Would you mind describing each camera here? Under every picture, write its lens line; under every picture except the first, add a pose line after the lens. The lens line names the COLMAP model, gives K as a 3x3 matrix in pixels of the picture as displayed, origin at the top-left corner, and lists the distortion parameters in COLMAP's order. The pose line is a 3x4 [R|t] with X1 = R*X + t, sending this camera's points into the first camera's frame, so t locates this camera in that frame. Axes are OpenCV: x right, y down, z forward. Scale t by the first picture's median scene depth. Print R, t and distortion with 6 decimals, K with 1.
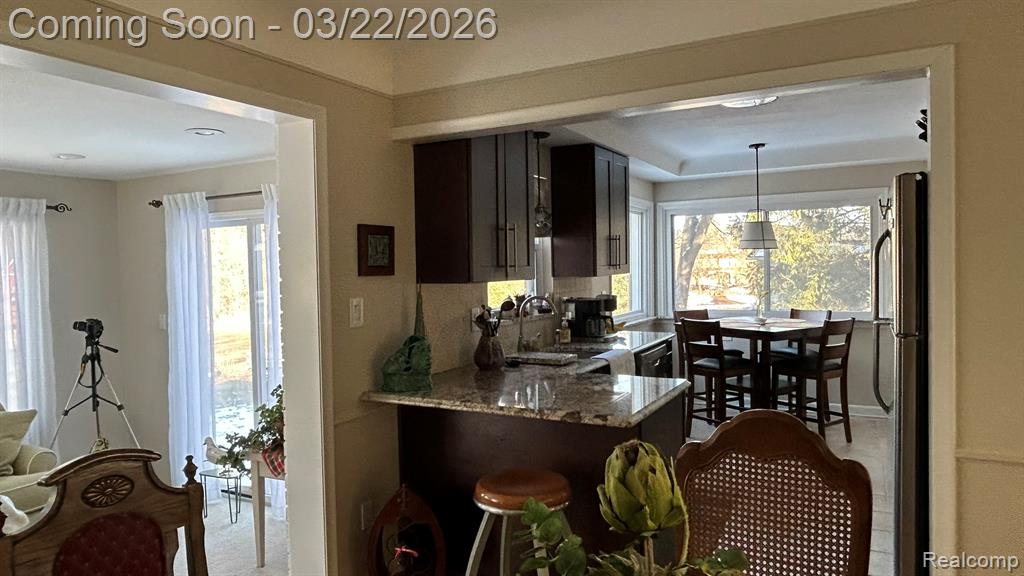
lens RADIAL K [[665.6, 0, 503.4], [0, 665.6, 282.1], [0, 0, 1]] dist [0.005105, -0.014222]
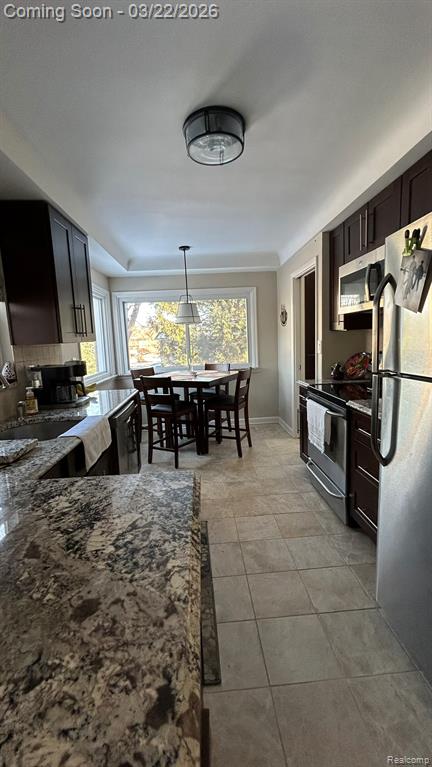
lens RADIAL K [[319.7, 0, 218.2], [0, 319.7, 382.2], [0, 0, 1]] dist [-0.002674, 0.000463]
pose [[0.846995, -0.087194, 0.524402, 0.081290], [0.039168, 0.994011, 0.102015, 0.010201], [-0.530156, -0.065867, 0.845338, 0.467207]]
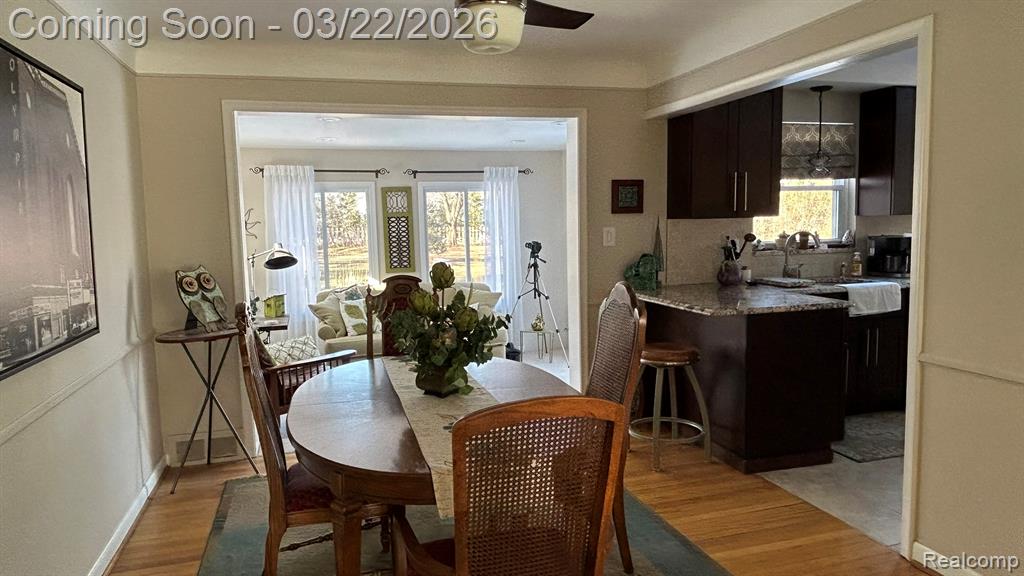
lens RADIAL K [[665.6, 0, 503.2], [0, 665.6, 284.7], [0, 0, 1]] dist [0.005105, -0.014222]
pose [[0.705065, 0.074394, -0.705230, 0.452107], [-0.009310, 0.995367, 0.095692, 0.006460], [0.709082, -0.060903, 0.702491, -0.180060]]
